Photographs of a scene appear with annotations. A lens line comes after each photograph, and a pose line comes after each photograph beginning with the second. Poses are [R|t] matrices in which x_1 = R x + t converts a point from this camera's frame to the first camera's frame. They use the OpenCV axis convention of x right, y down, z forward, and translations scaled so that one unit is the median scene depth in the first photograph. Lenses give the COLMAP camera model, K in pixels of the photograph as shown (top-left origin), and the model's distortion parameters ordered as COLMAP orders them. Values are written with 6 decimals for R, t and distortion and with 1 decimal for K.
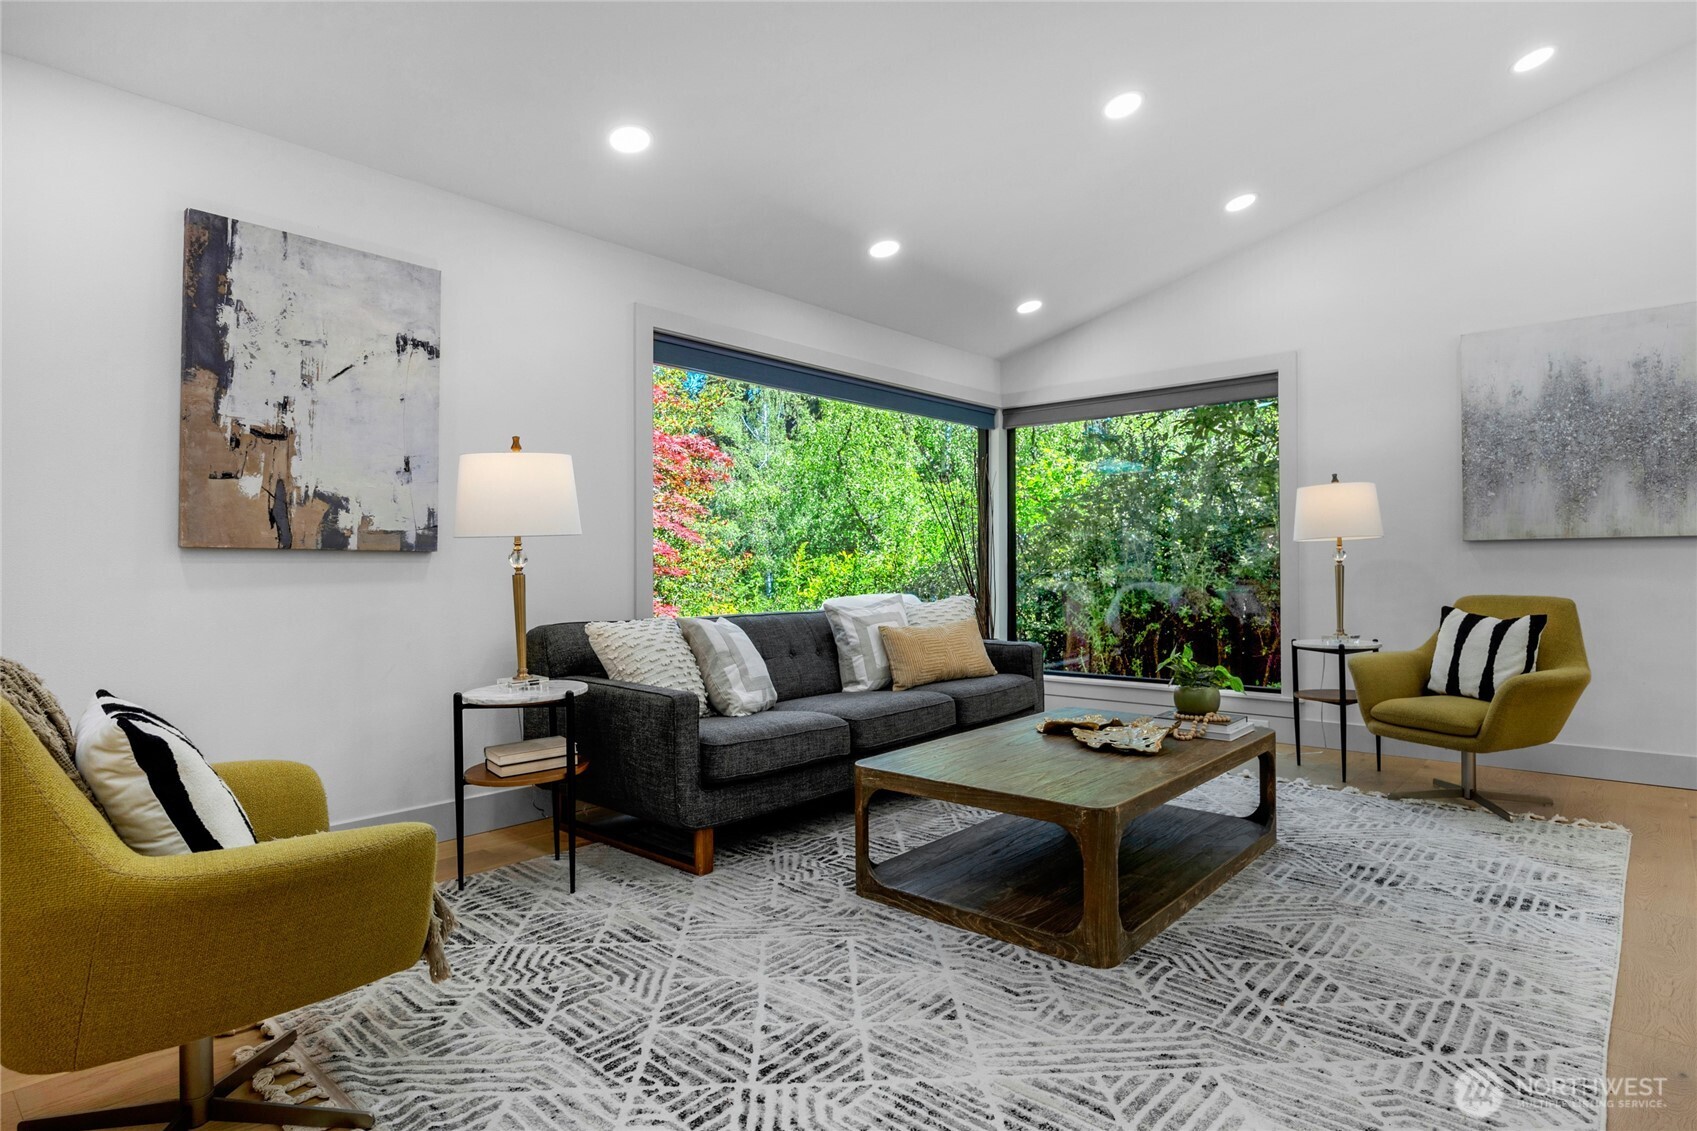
lens RADIAL K [[900.5, 0, 852.3], [0, 900.5, 566.5], [0, 0, 1]] dist [0.007810, -0.005305]
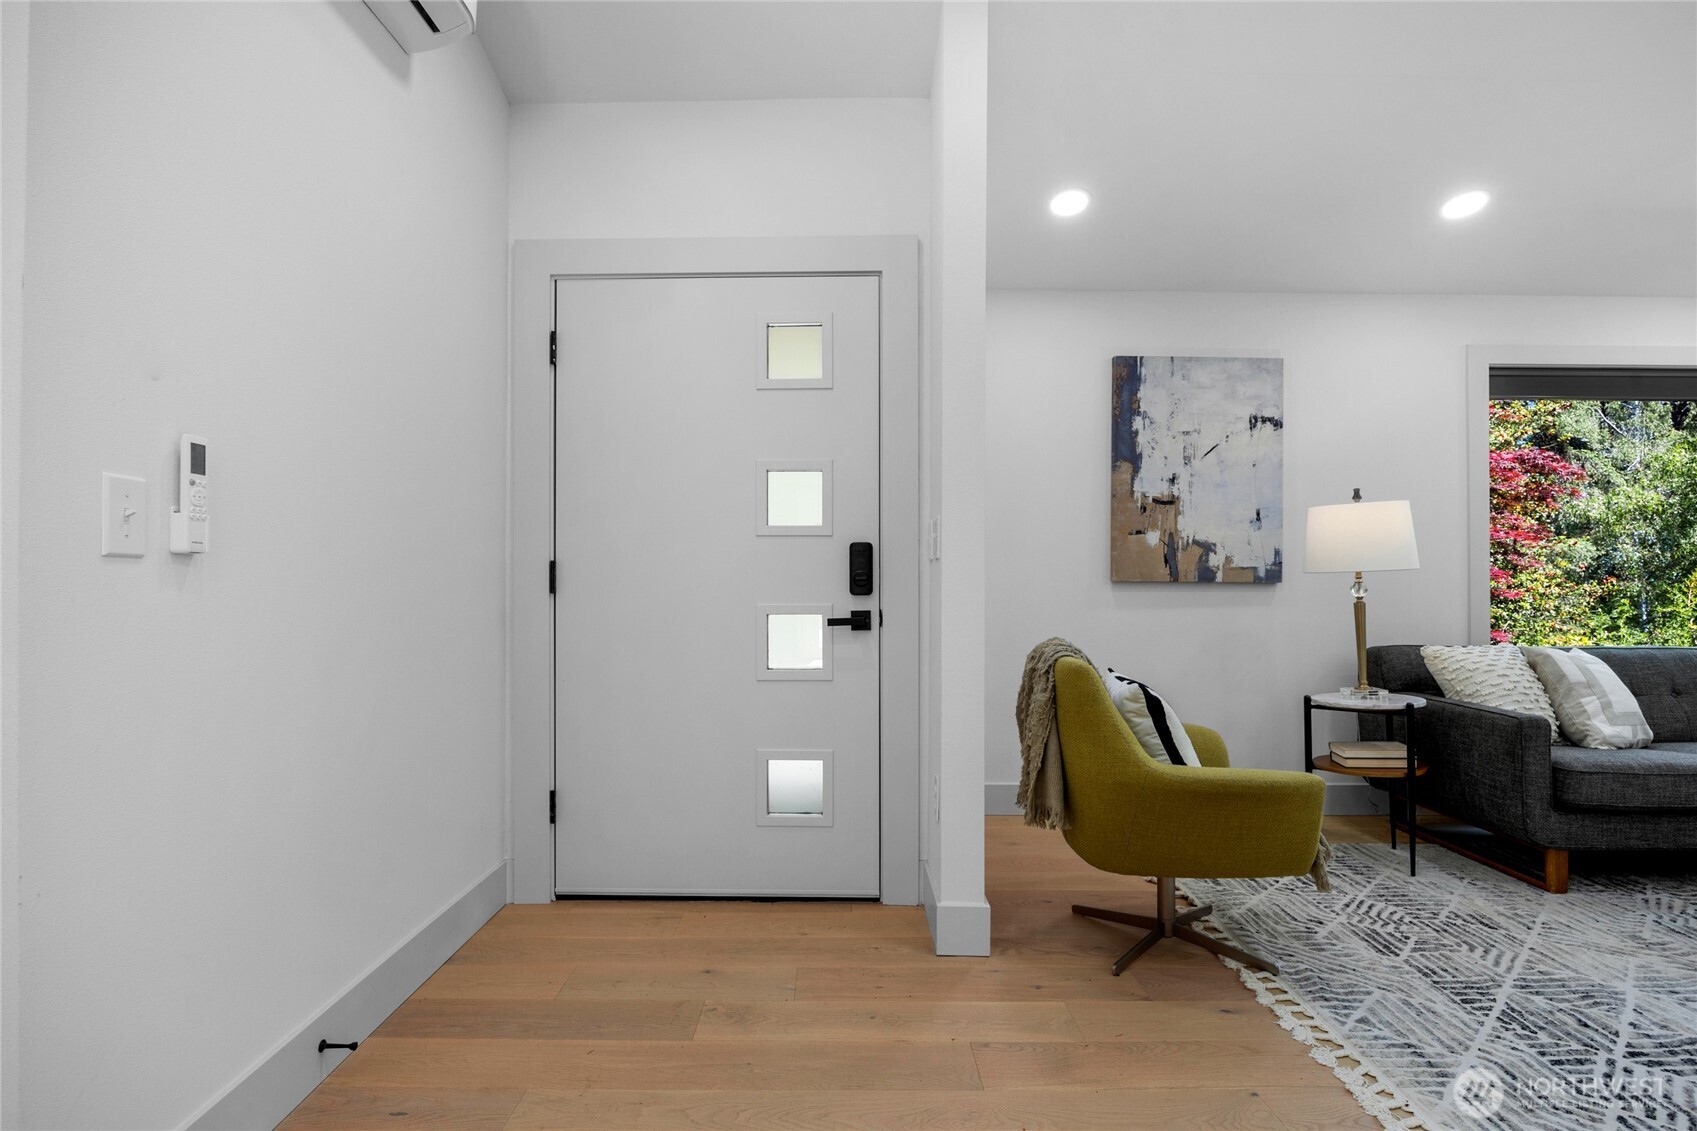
lens RADIAL K [[820.1, 0, 860.3], [0, 820.1, 580.9], [0, 0, 1]] dist [-0.013593, 0.000580]
pose [[0.651751, -0.004946, -0.758417, 0.023311], [-0.003820, 0.999945, -0.009804, -0.006986], [0.758424, 0.009287, 0.651696, -0.223179]]
